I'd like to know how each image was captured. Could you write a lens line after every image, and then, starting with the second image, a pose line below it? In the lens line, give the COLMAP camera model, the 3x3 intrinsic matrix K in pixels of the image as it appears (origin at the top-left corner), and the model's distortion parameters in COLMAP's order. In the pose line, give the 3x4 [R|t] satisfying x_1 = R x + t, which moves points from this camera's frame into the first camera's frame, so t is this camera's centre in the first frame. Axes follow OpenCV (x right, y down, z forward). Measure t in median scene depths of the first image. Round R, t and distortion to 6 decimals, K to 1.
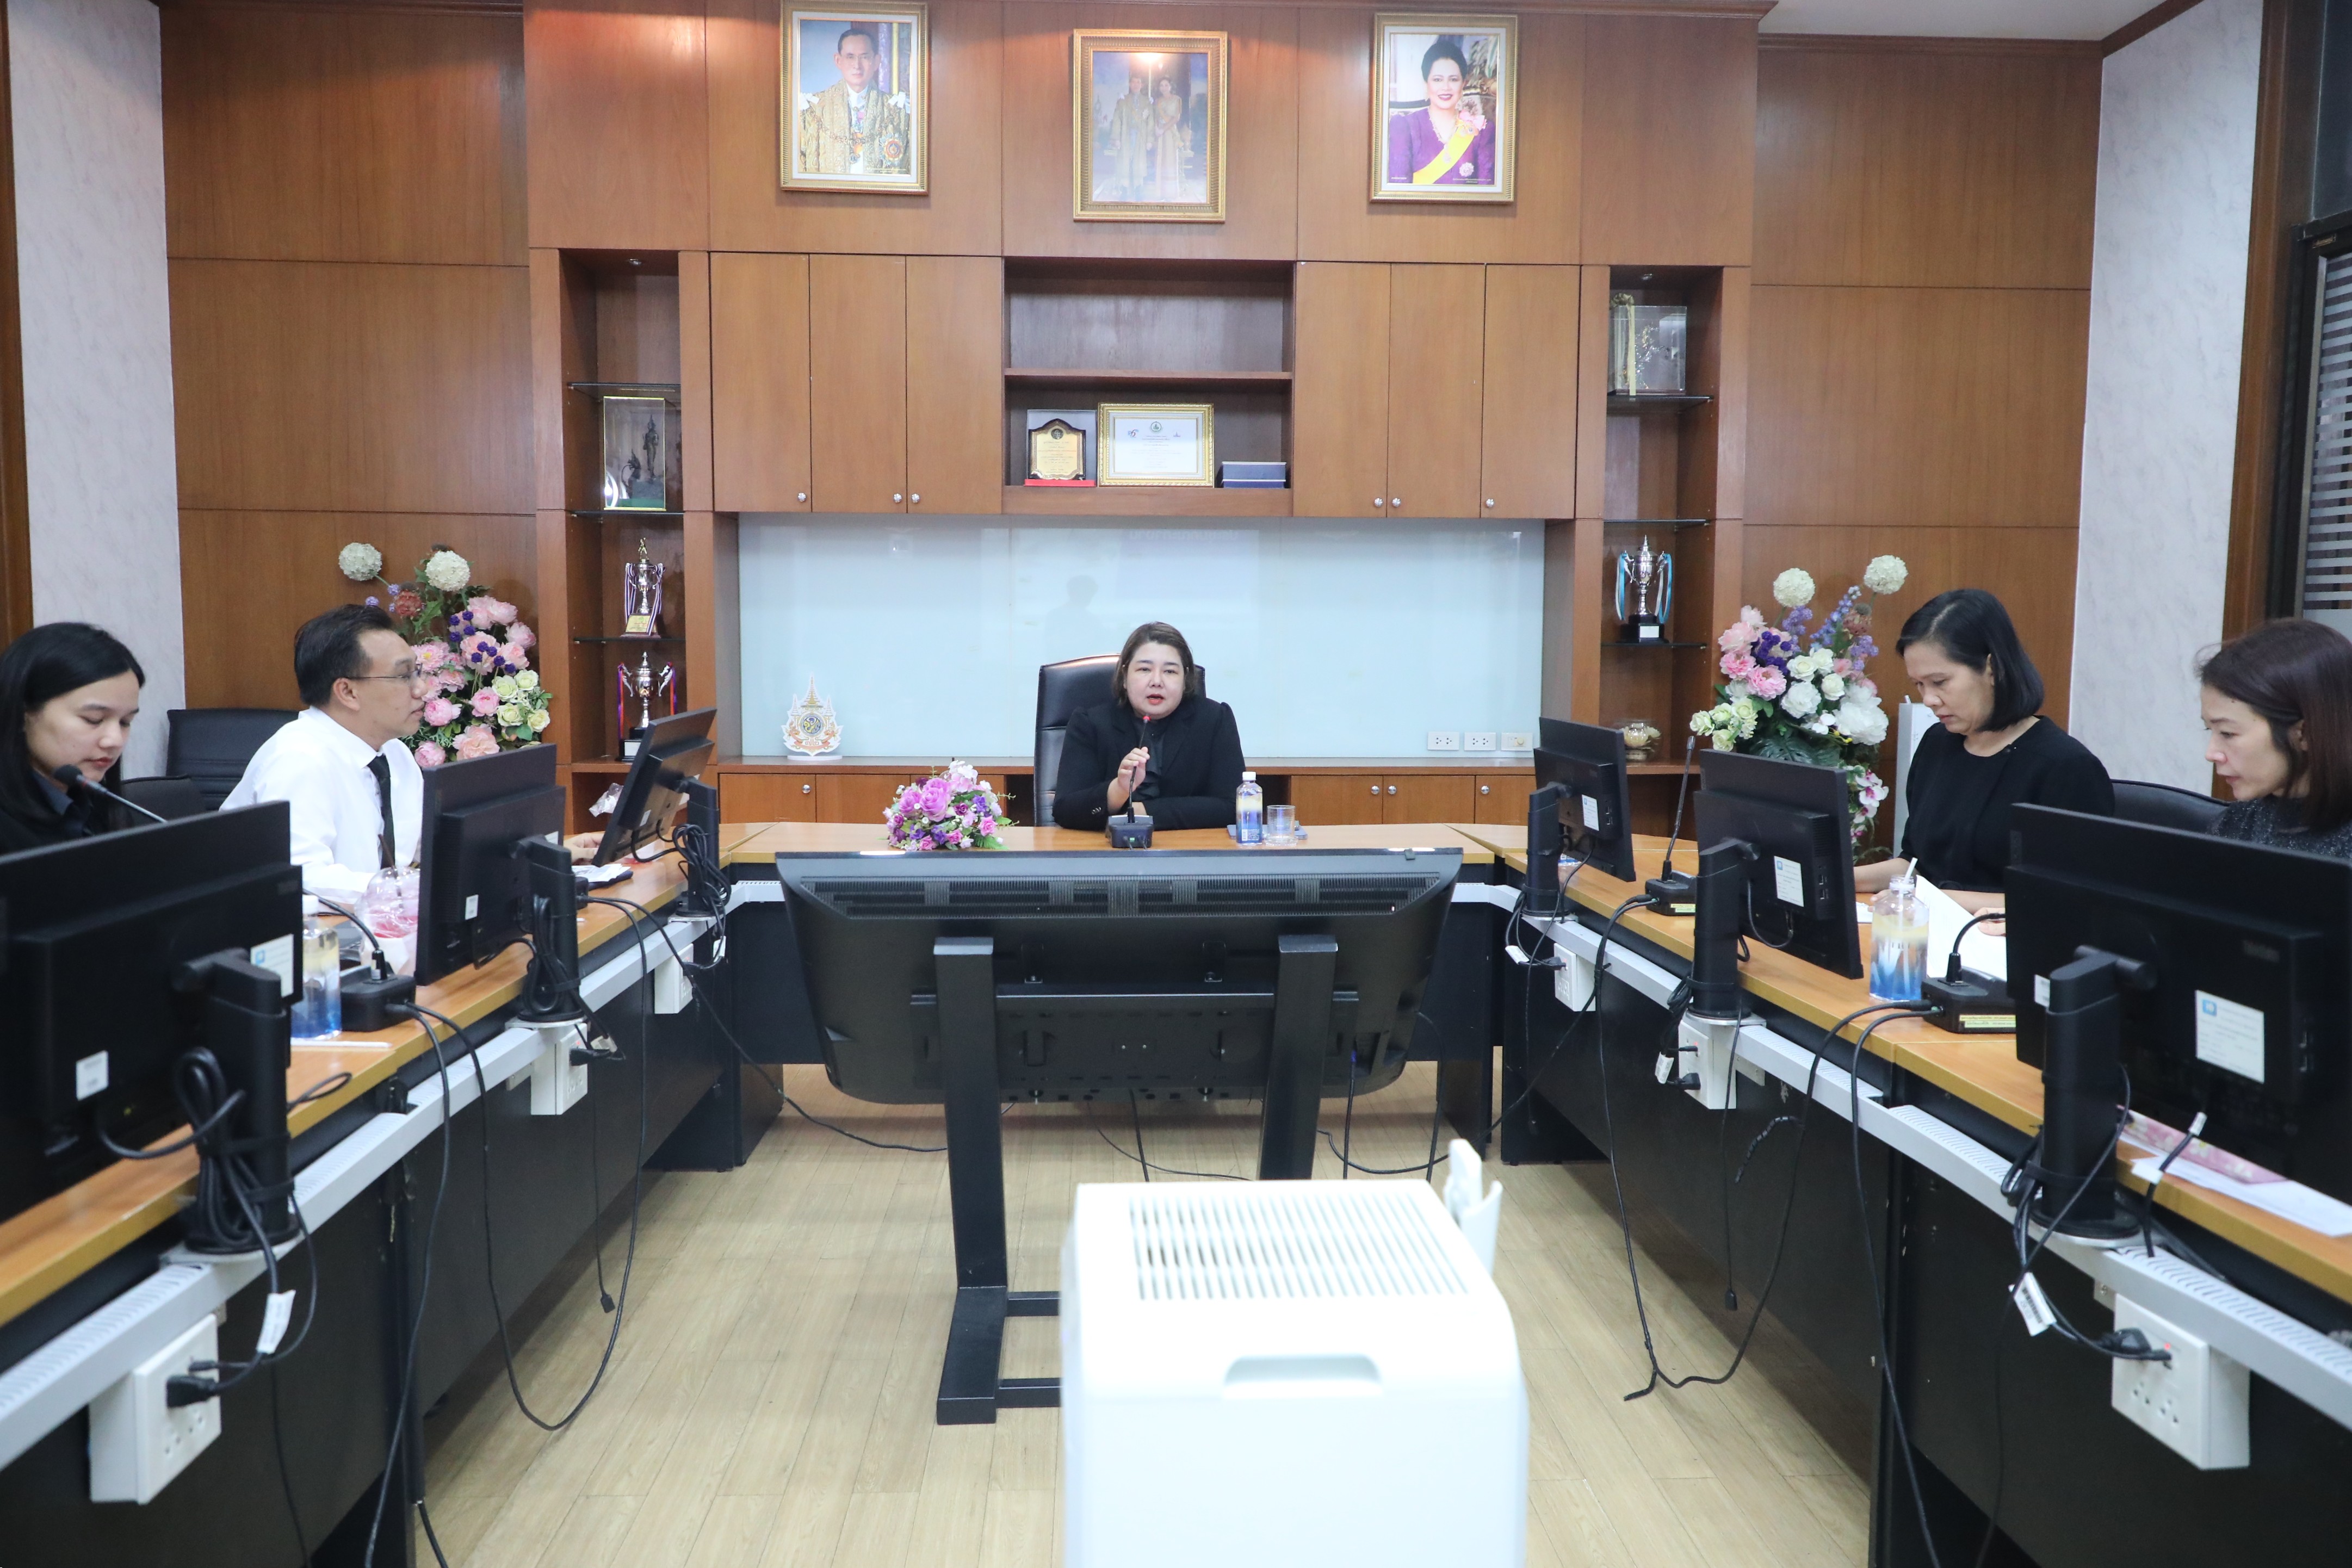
lens RADIAL K [[1627.8, 0, 1173.7], [0, 1627.8, 768.7], [0, 0, 1]] dist [0.011408, 0.000286]
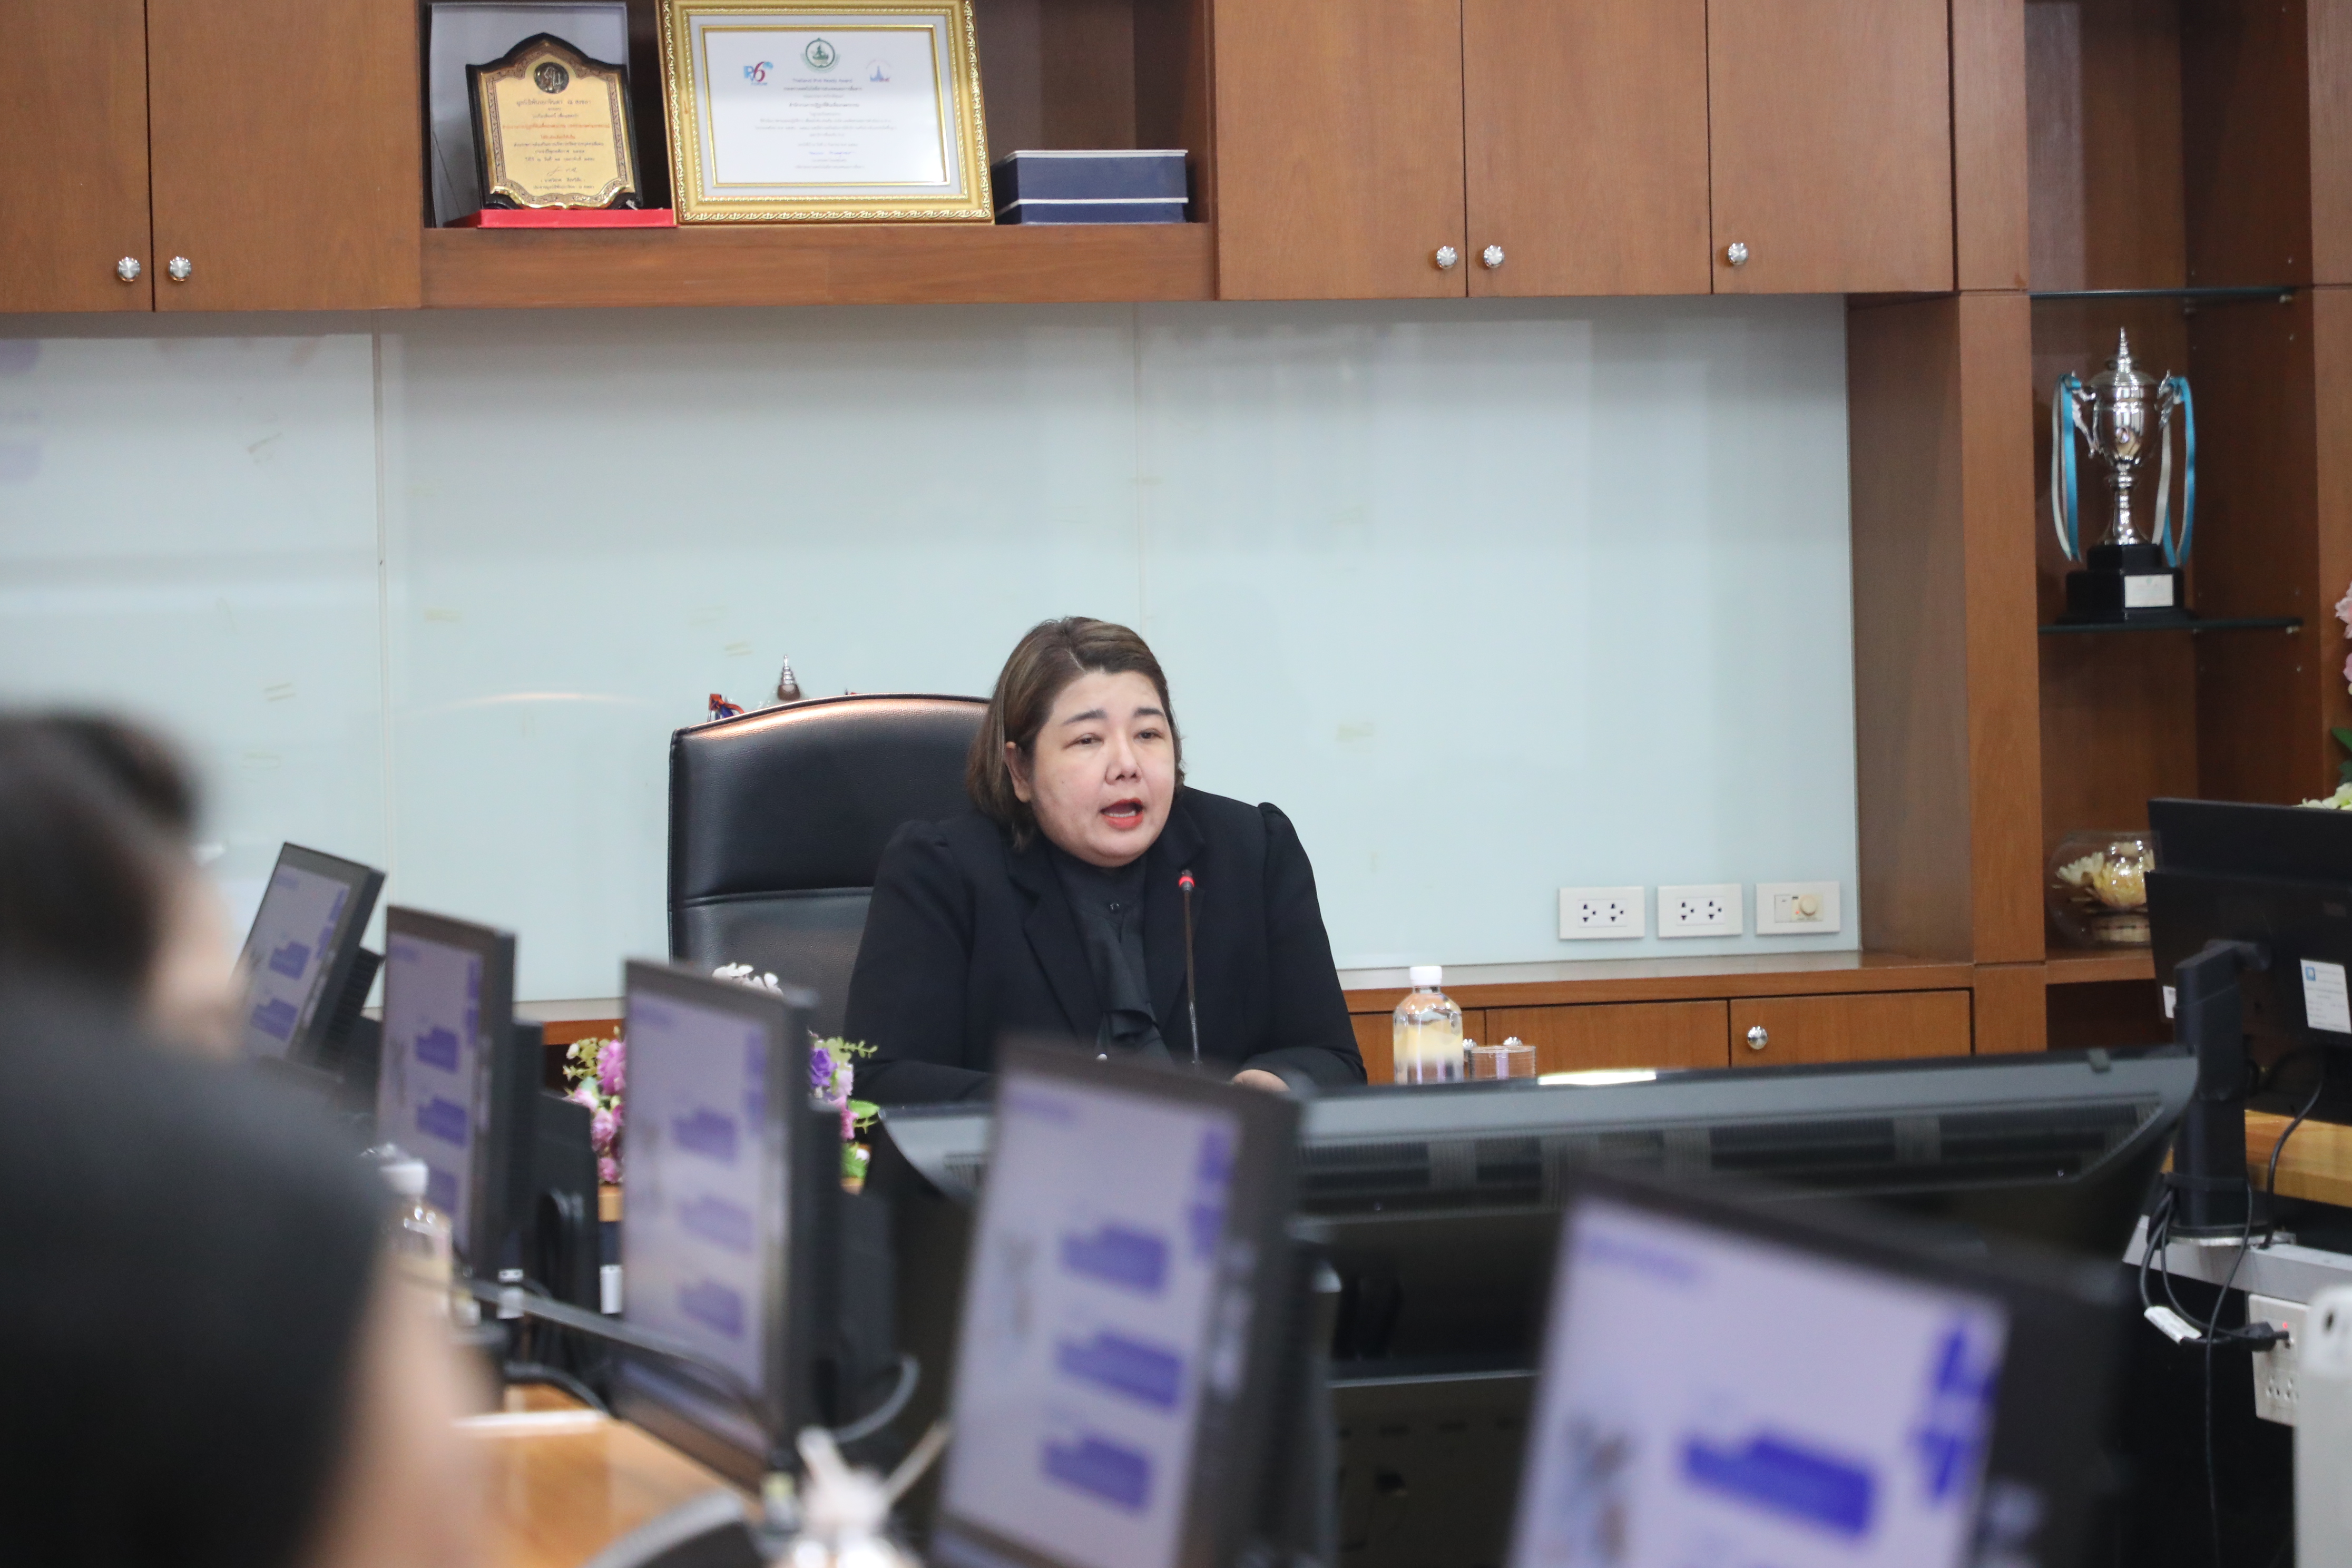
lens RADIAL K [[6879.5, 0, 1176.0], [0, 6879.5, 784.0], [0, 0, 1]] dist [0.056220, 0.754298]
pose [[0.972529, -0.034472, 0.230216, -0.288948], [0.047523, 0.997547, -0.051387, 0.029616], [-0.227880, 0.060916, 0.971782, -0.468782]]
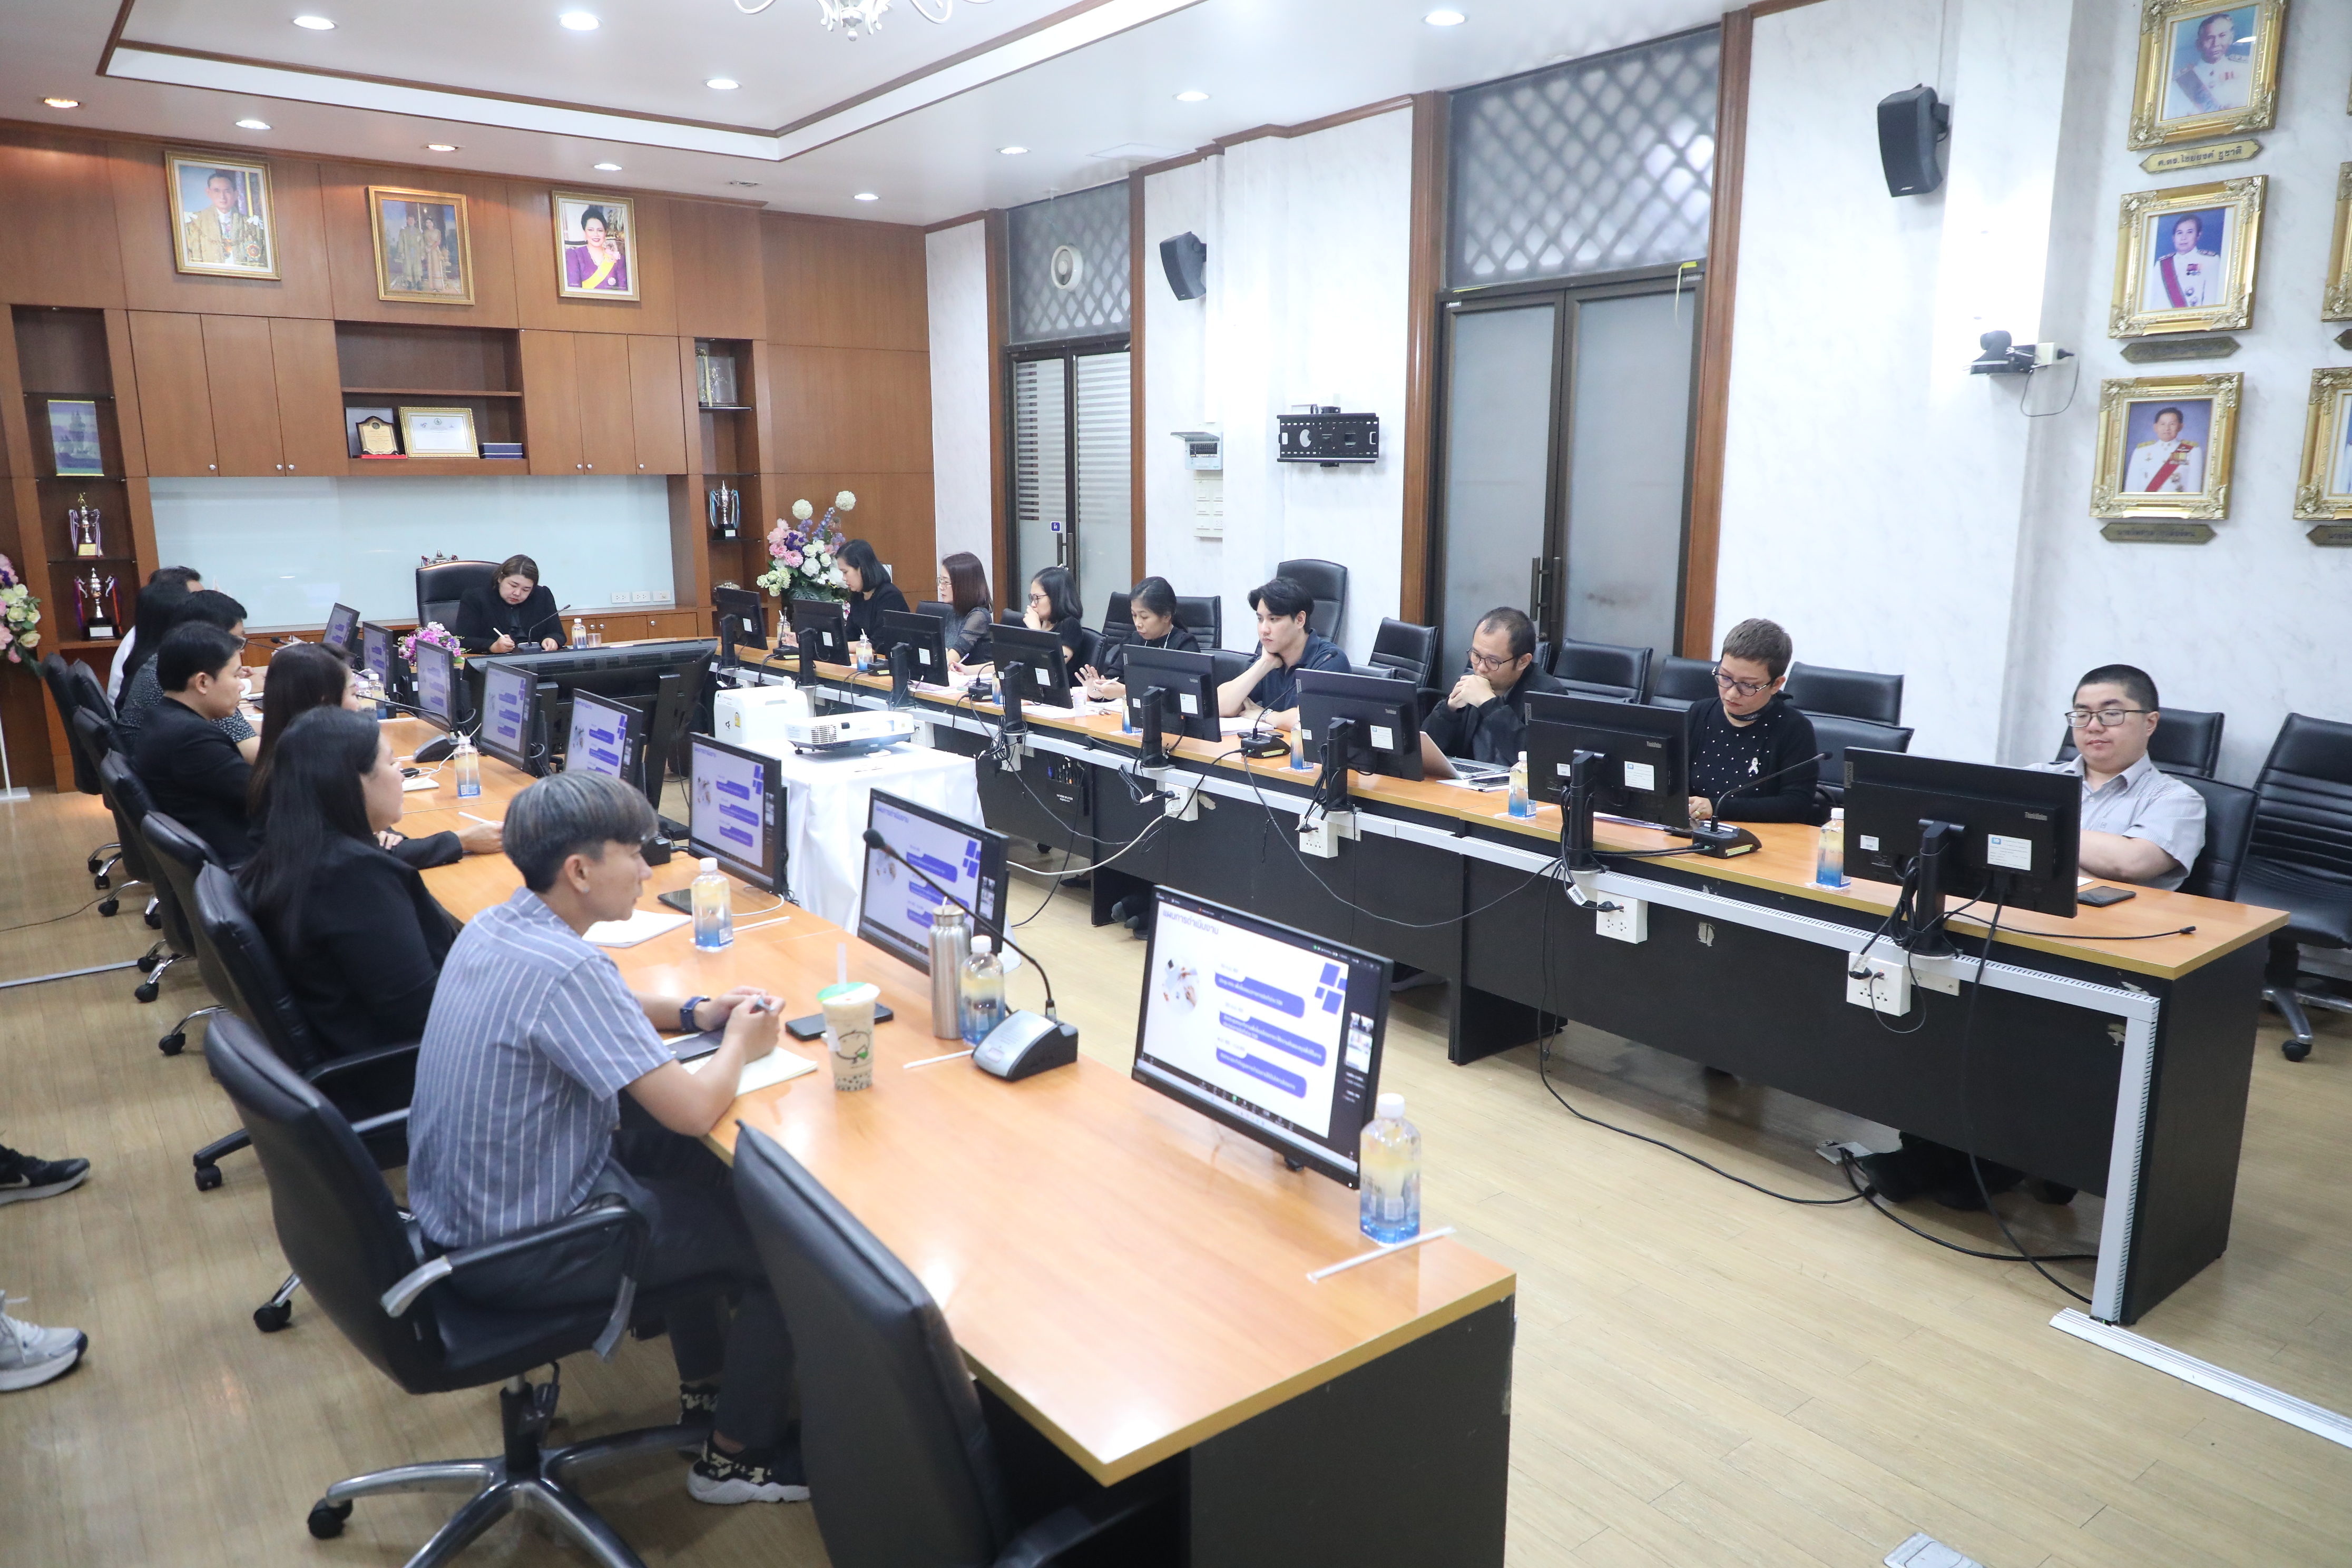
lens RADIAL K [[1576.2, 0, 1176.0], [0, 1576.2, 784.0], [0, 0, 1]] dist [-0.005137, -0.000461]
pose [[0.818287, -0.120115, 0.562120, -0.352457], [0.055690, 0.989889, 0.130453, -0.006751], [-0.572106, -0.075443, 0.816703, -0.818472]]
